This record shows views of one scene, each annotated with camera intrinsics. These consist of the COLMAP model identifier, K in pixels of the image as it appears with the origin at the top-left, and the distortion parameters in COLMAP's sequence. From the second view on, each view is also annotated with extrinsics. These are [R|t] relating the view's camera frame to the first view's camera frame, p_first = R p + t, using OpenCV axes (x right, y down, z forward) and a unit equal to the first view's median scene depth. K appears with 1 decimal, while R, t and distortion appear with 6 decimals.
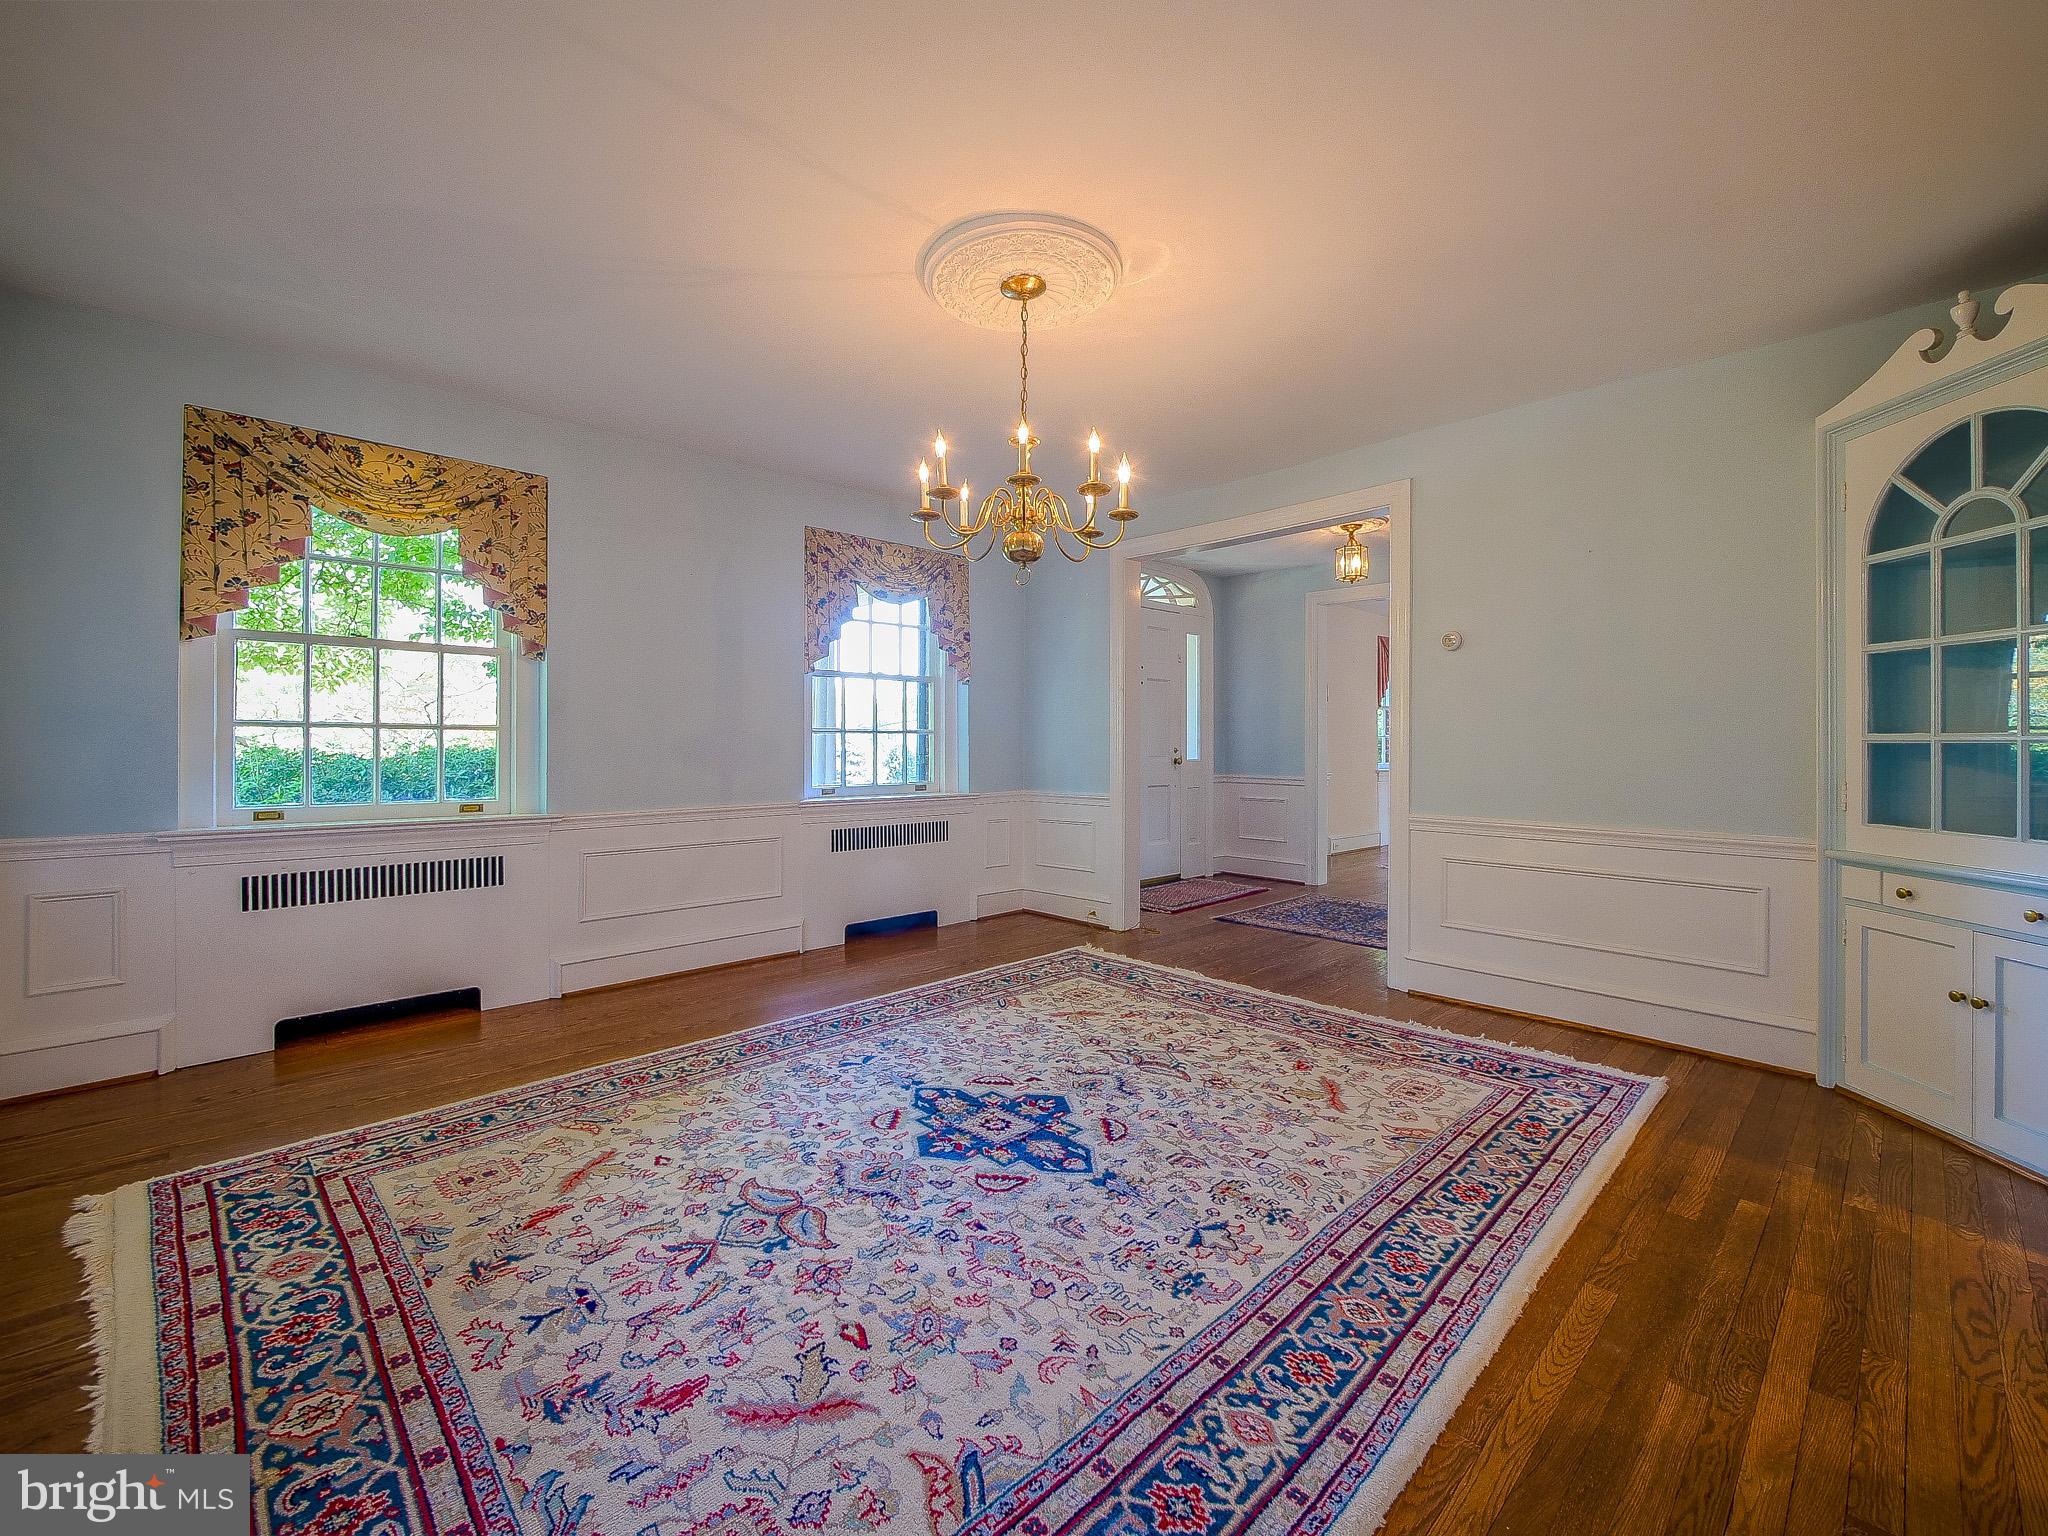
lens RADIAL K [[922.3, 0, 1024.0], [0, 922.3, 768.0], [0, 0, 1]] dist [-0.001676, -0.000072]
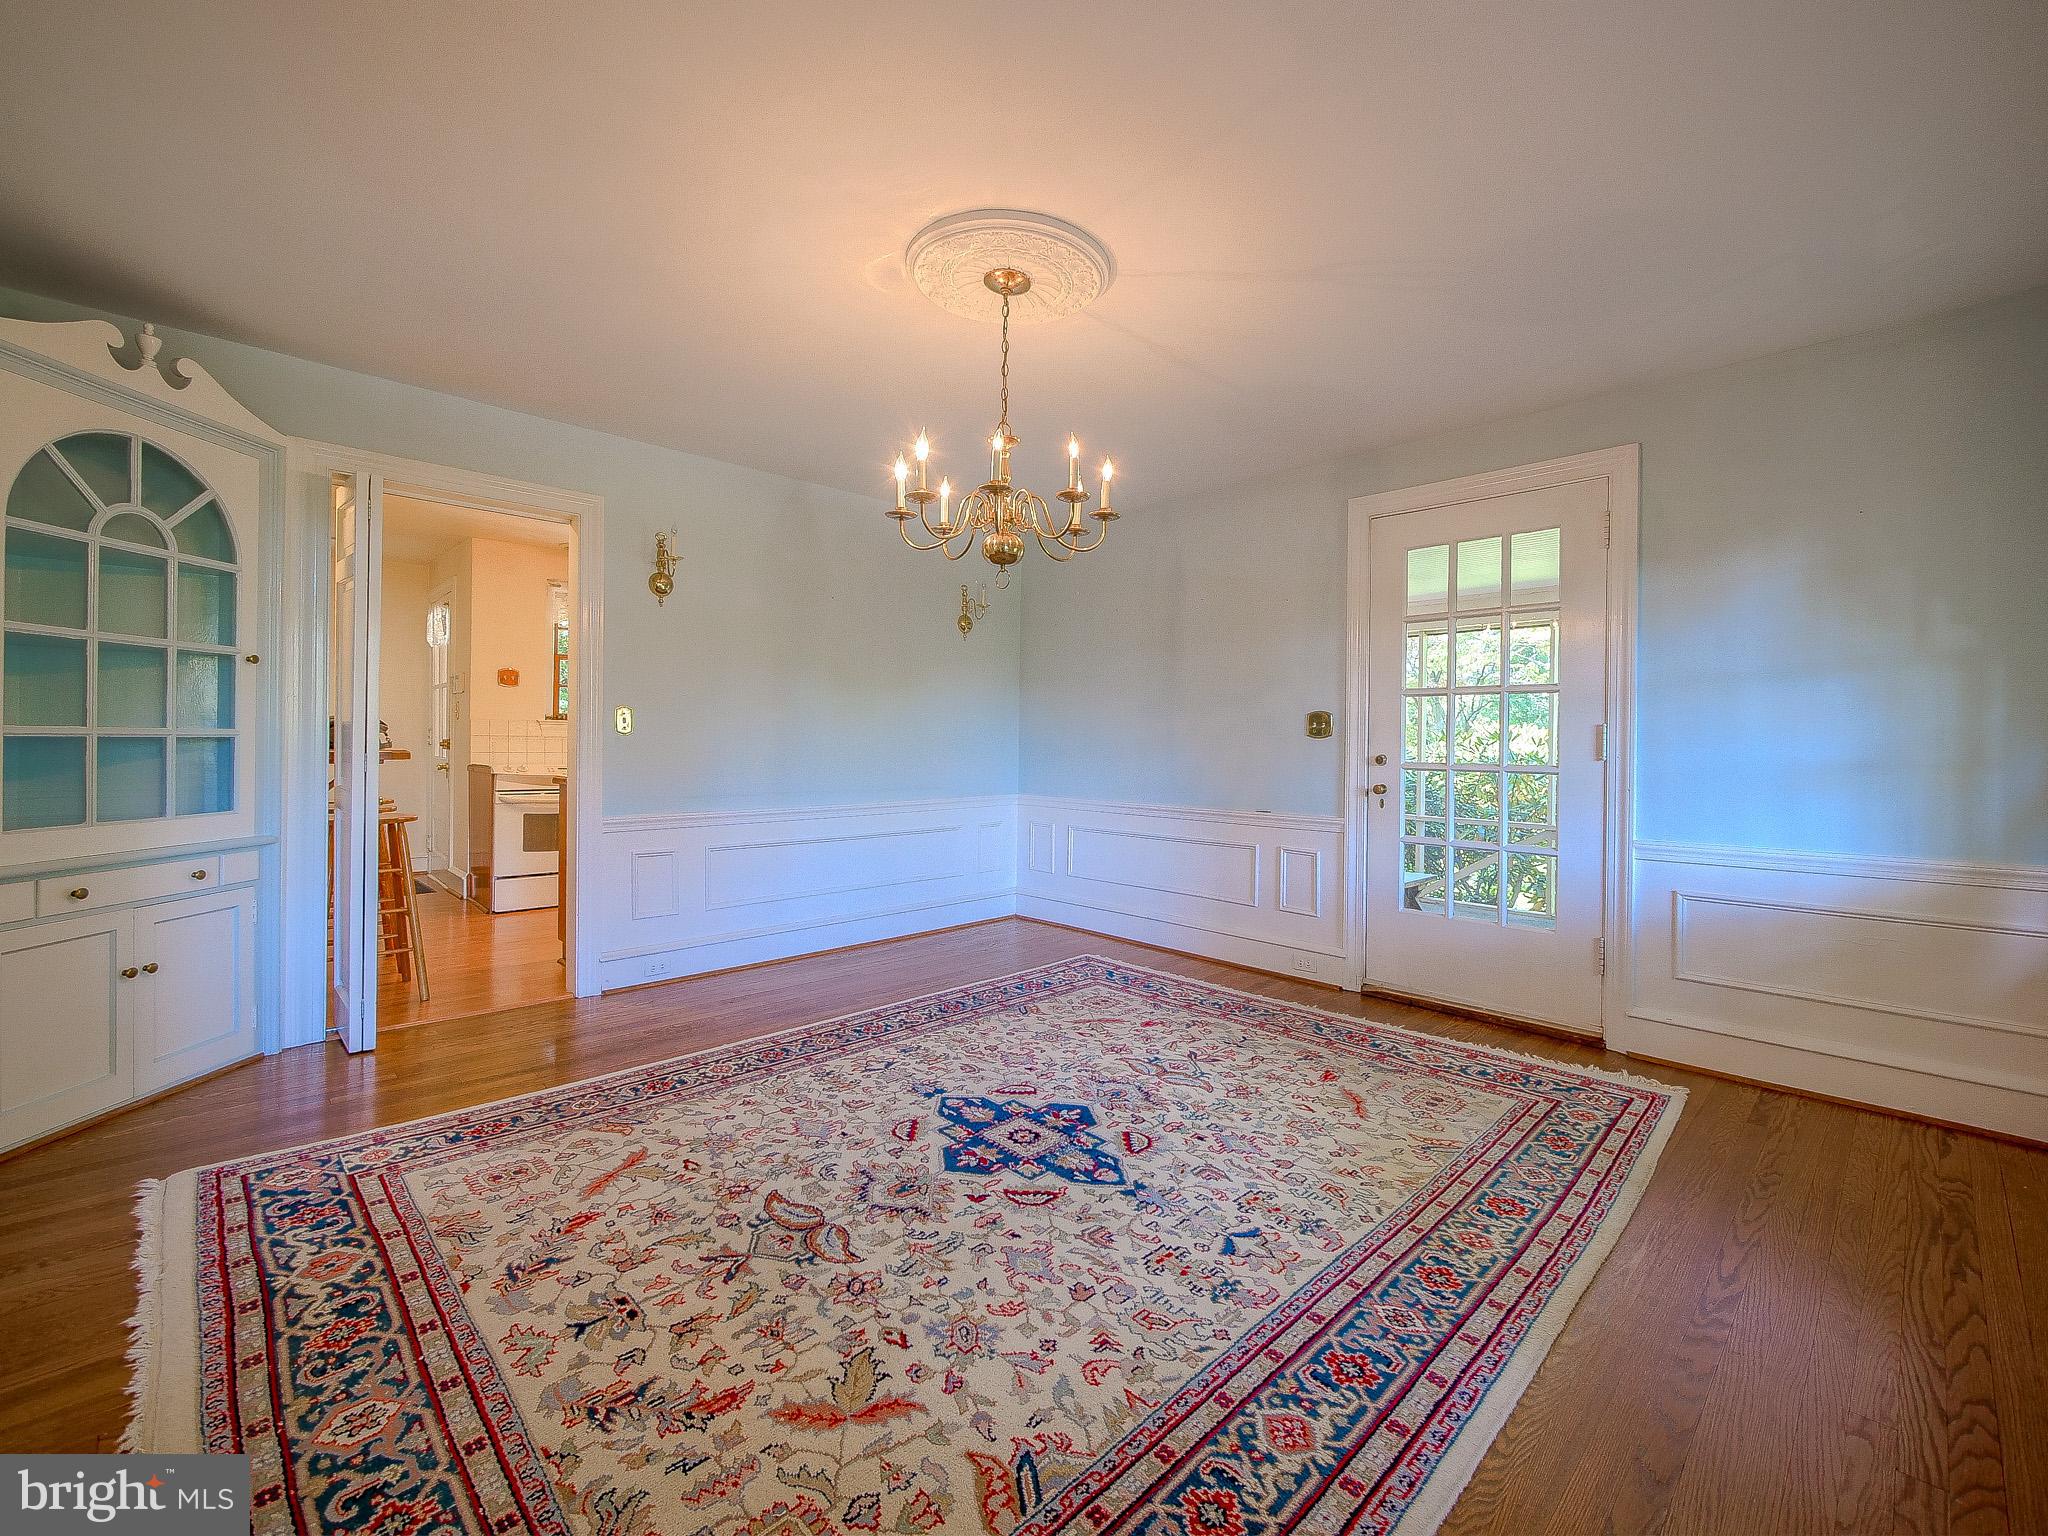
lens RADIAL K [[895.8, 0, 1029.5], [0, 895.8, 742.2], [0, 0, 1]] dist [-0.003650, -0.000276]
pose [[-0.999900, -0.013699, -0.003633, -0.027789], [-0.013805, 0.999428, 0.030868, -0.064476], [0.003208, 0.030915, -0.999517, 1.928626]]
